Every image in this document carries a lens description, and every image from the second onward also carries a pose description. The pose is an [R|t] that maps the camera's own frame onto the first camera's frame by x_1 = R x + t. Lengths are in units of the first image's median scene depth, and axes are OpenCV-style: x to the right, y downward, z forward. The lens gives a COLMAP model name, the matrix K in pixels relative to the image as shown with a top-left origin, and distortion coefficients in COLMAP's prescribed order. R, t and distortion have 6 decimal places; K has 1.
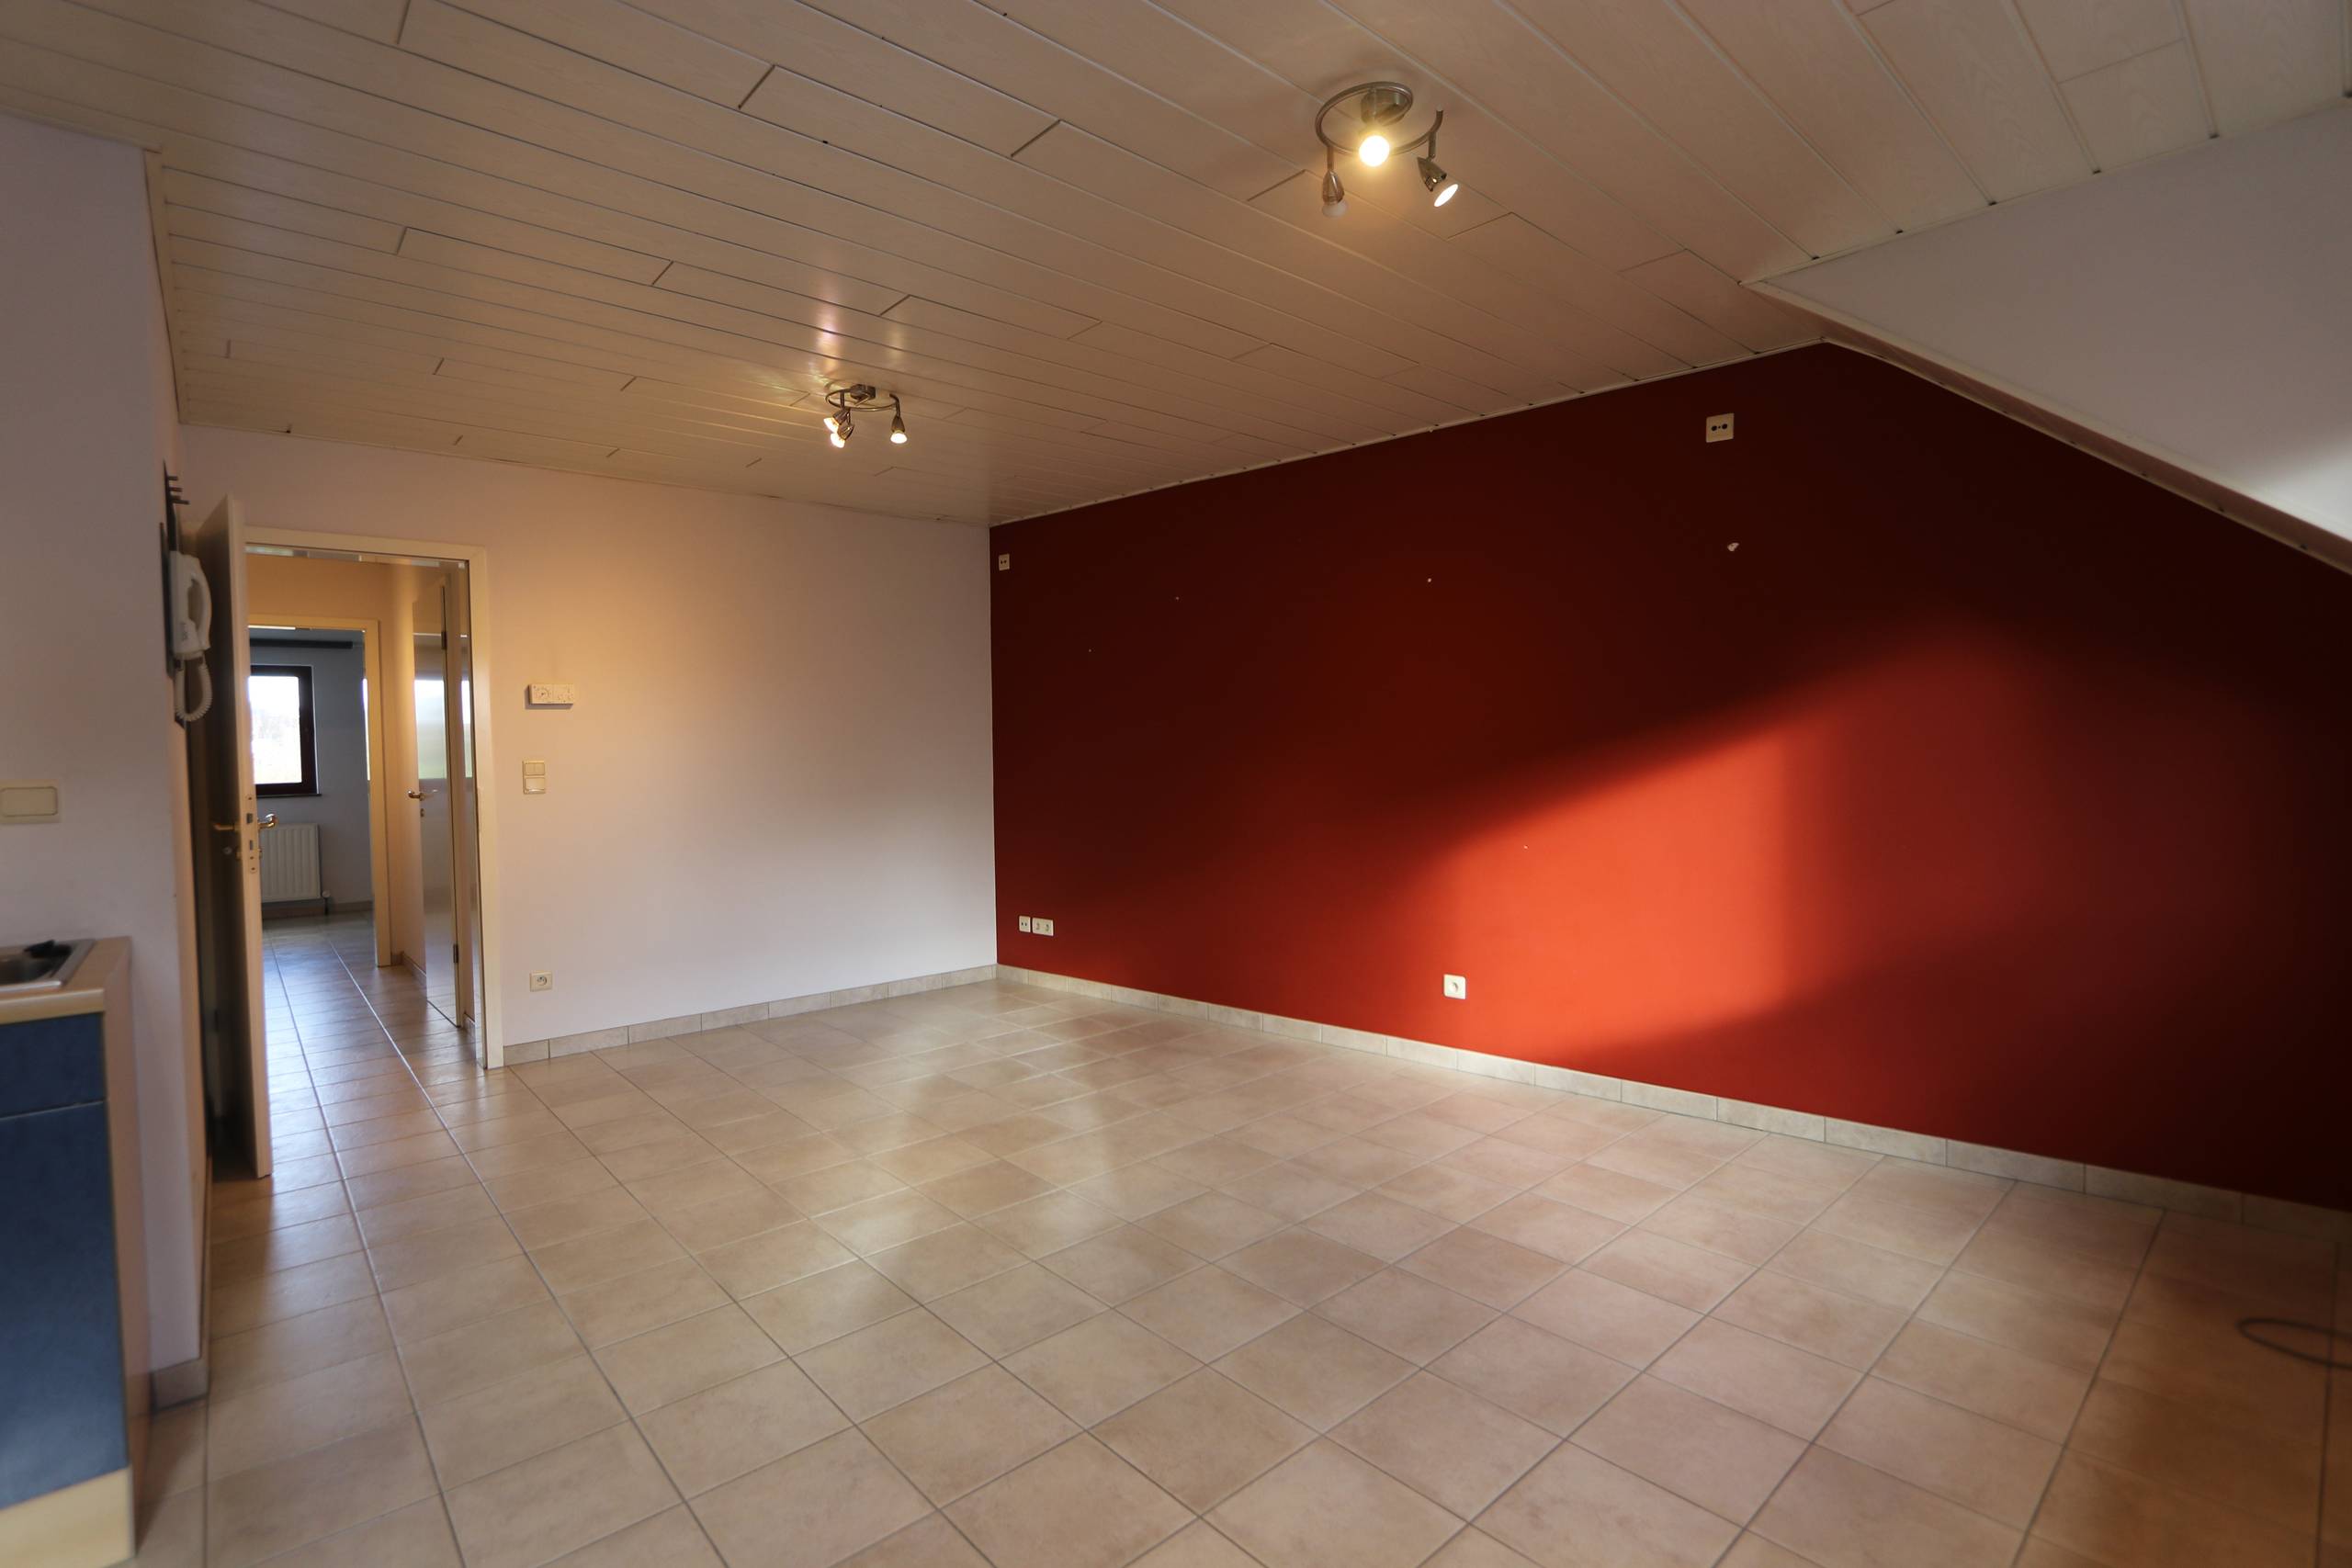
lens RADIAL K [[1084.4, 0, 1167.2], [0, 1084.4, 775.7], [0, 0, 1]] dist [-0.022104, 0.011455]
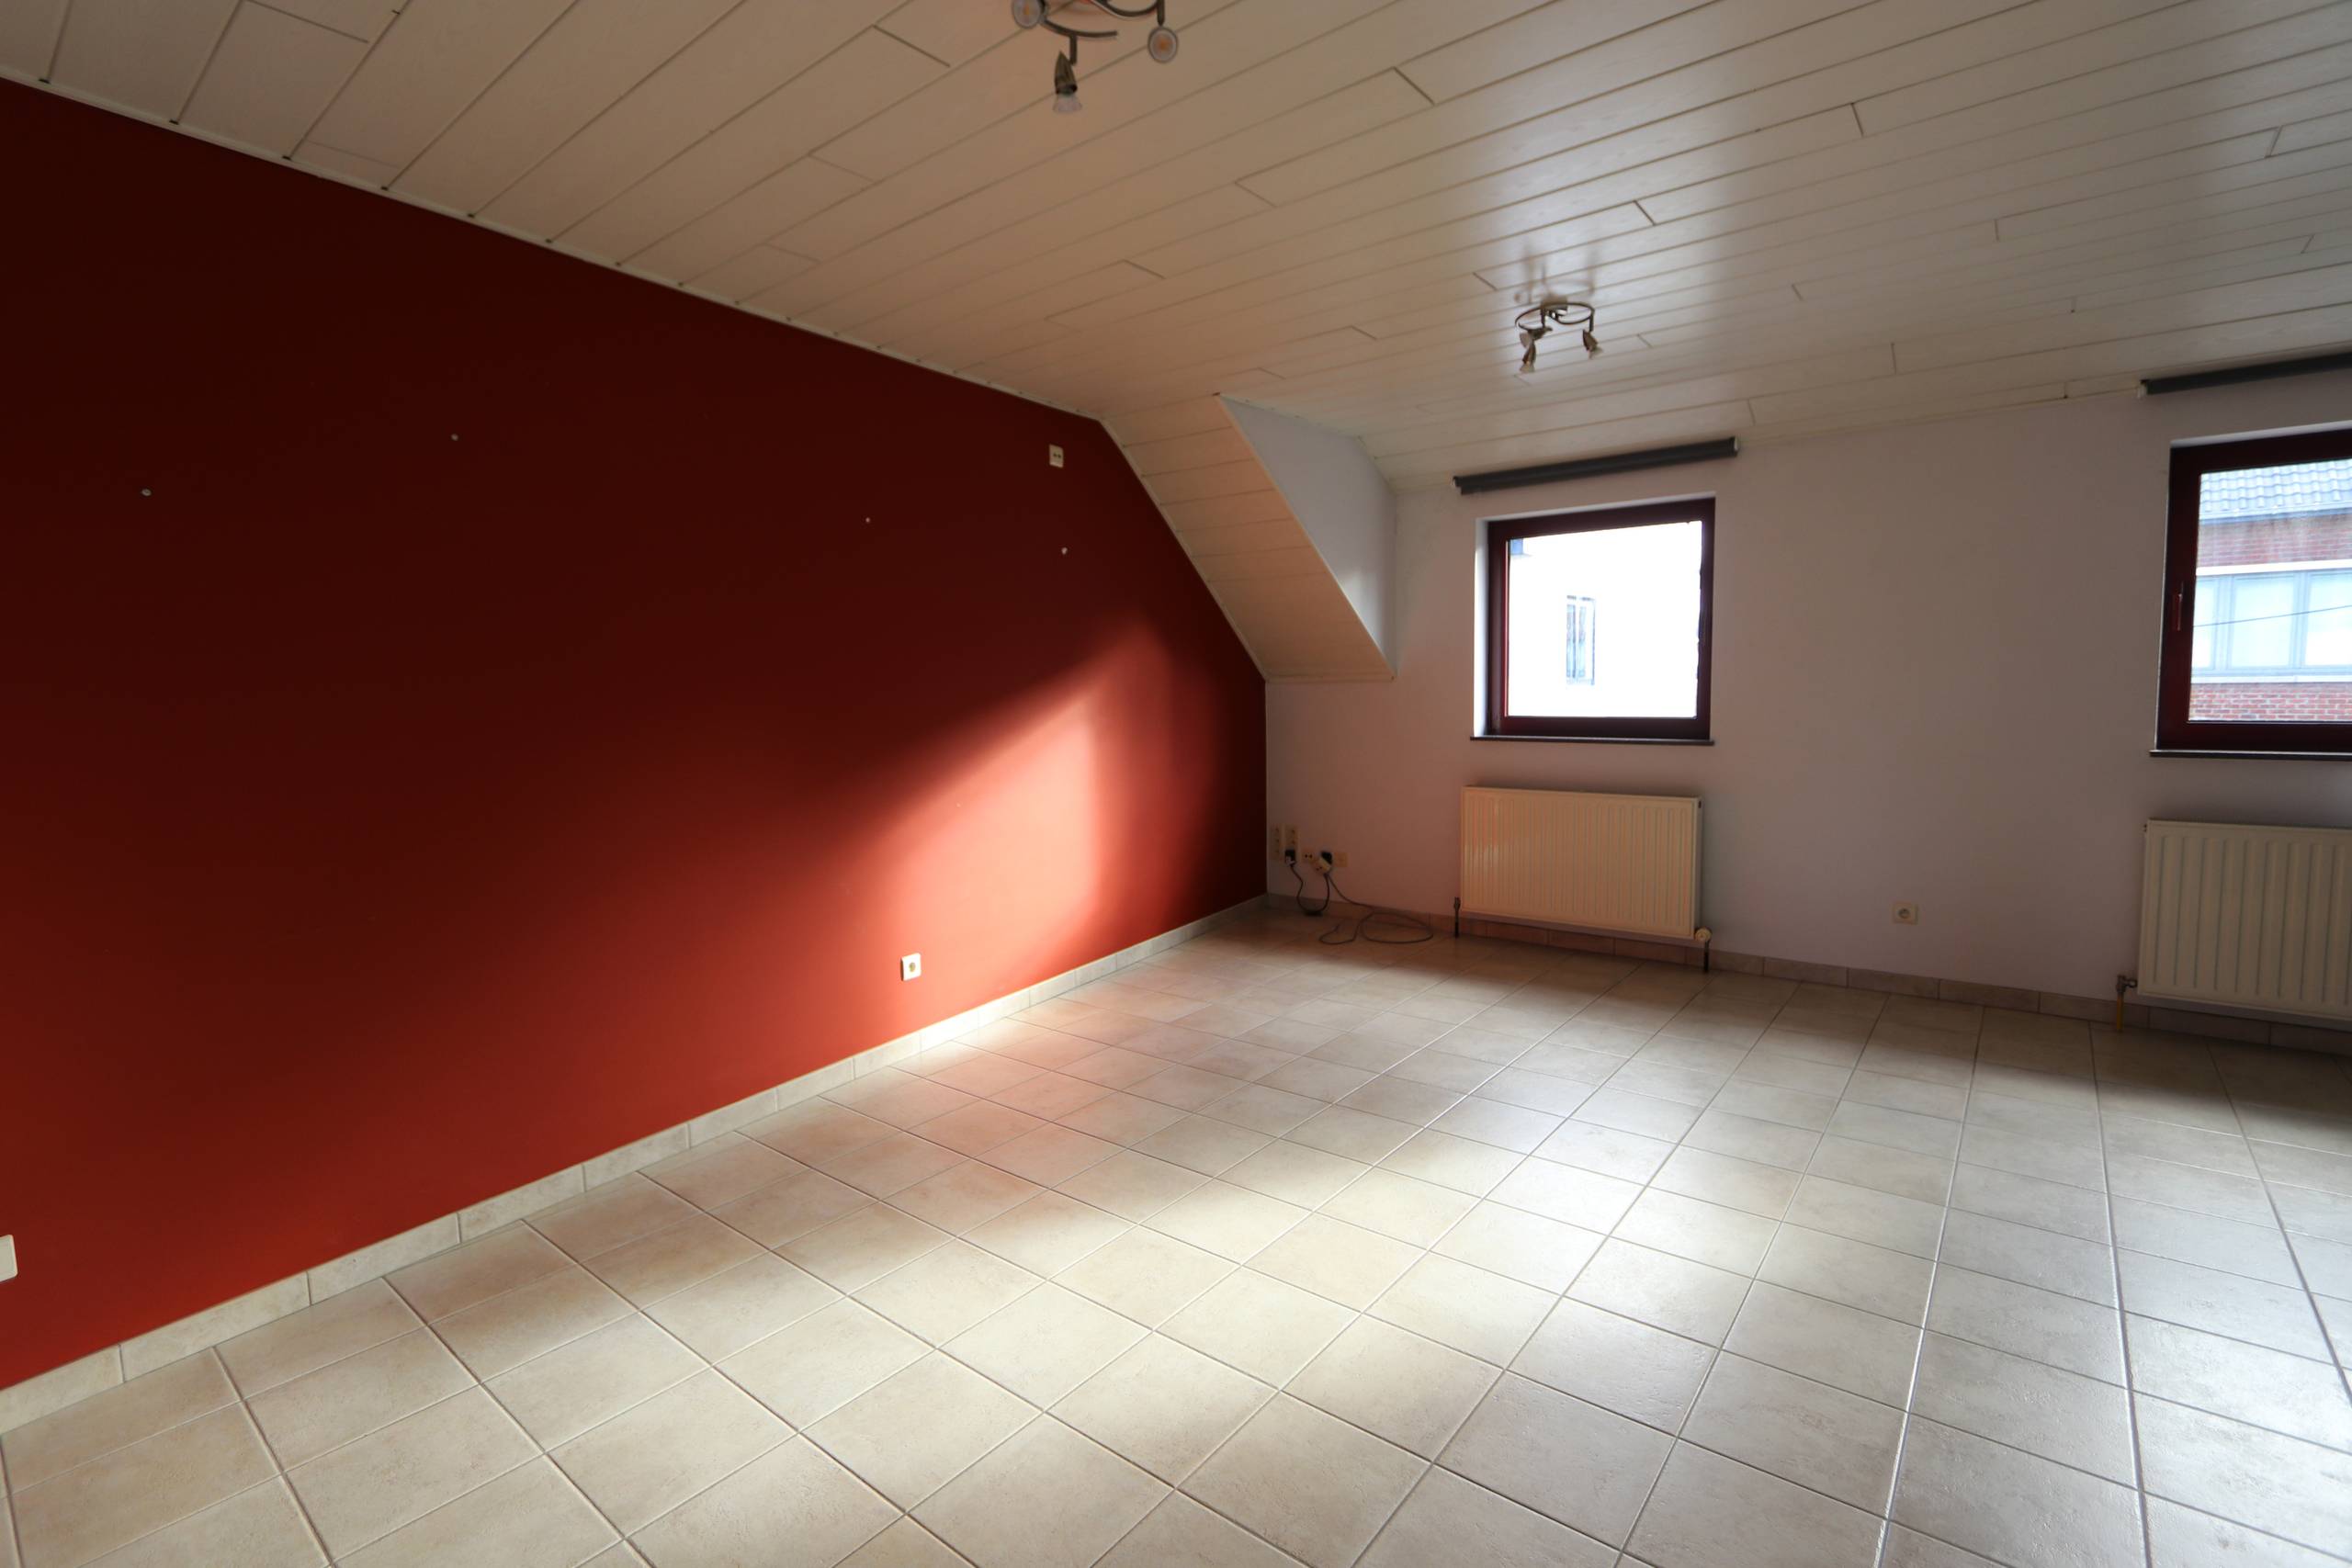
lens RADIAL K [[1084.4, 0, 1167.2], [0, 1084.4, 775.7], [0, 0, 1]] dist [-0.022104, 0.011455]
pose [[-0.156837, -0.067598, 0.985308, -0.799669], [0.055711, 0.995461, 0.077162, -0.034205], [-0.986052, 0.066995, -0.152359, 1.075756]]
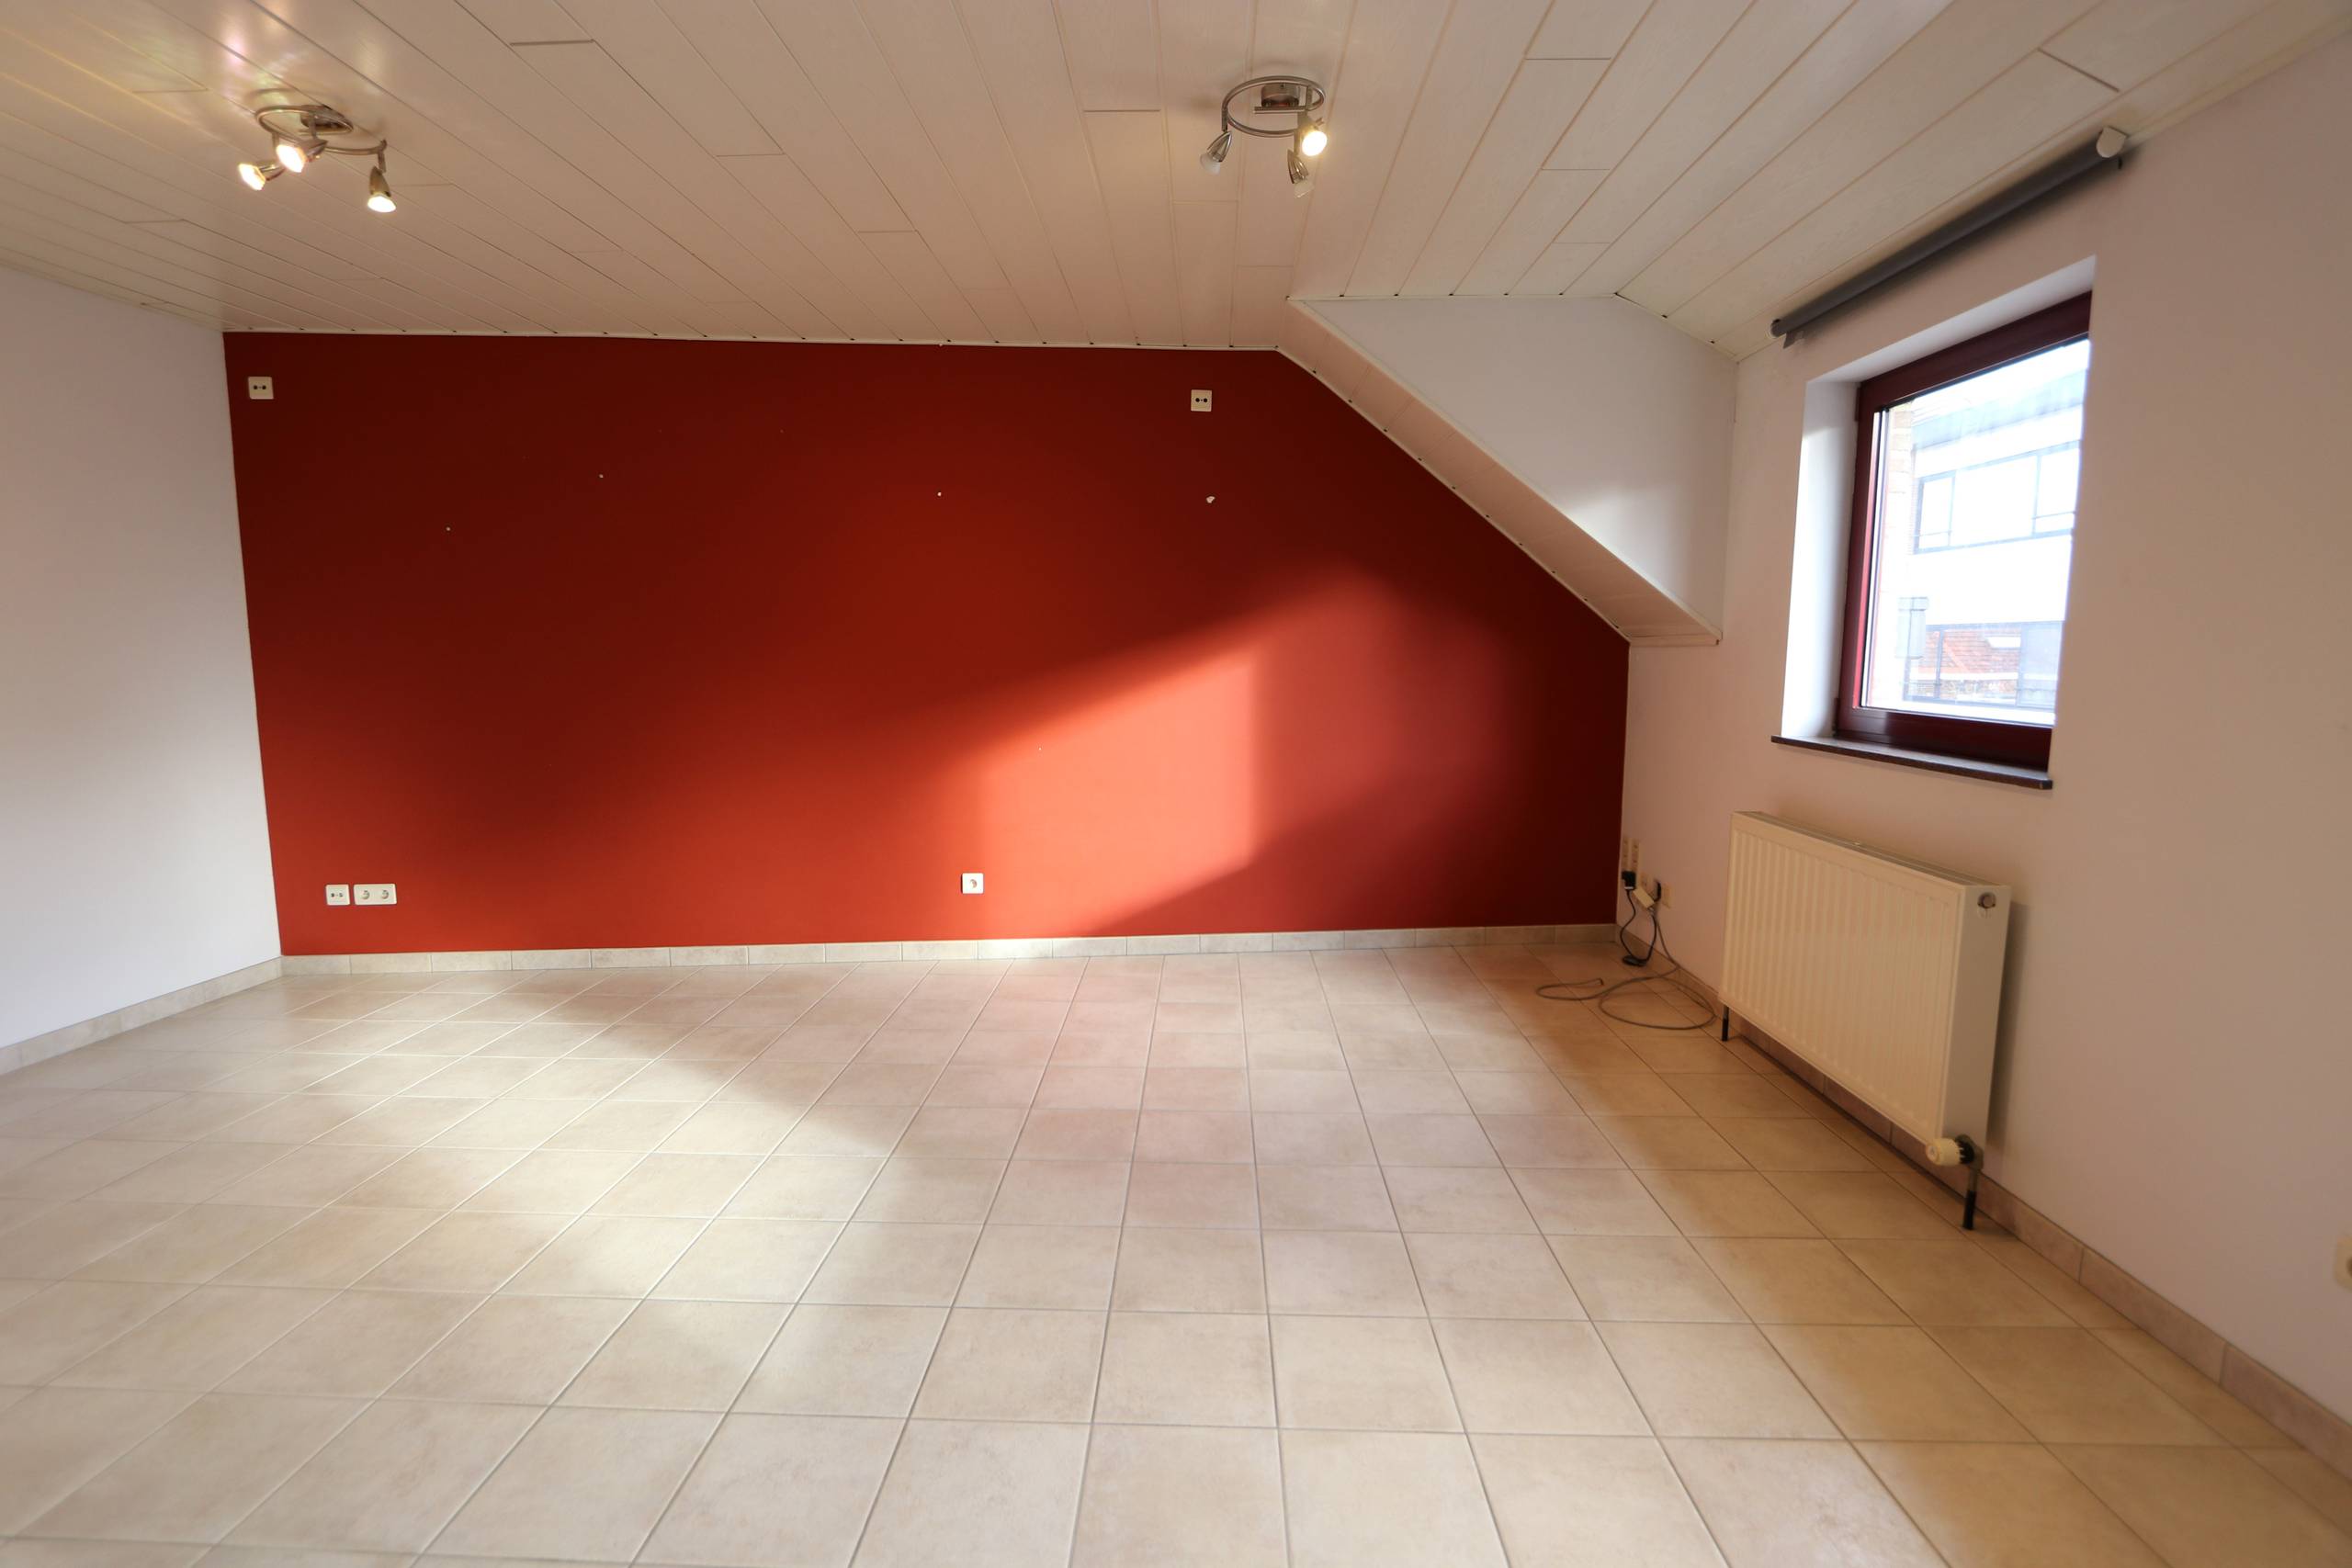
lens RADIAL K [[1084.4, 0, 1167.2], [0, 1084.4, 775.7], [0, 0, 1]] dist [-0.022104, 0.011455]
pose [[0.693670, -0.069129, 0.716968, -0.427083], [0.011379, 0.996311, 0.085053, -0.000207], [-0.720203, -0.050840, 0.691898, 0.145761]]
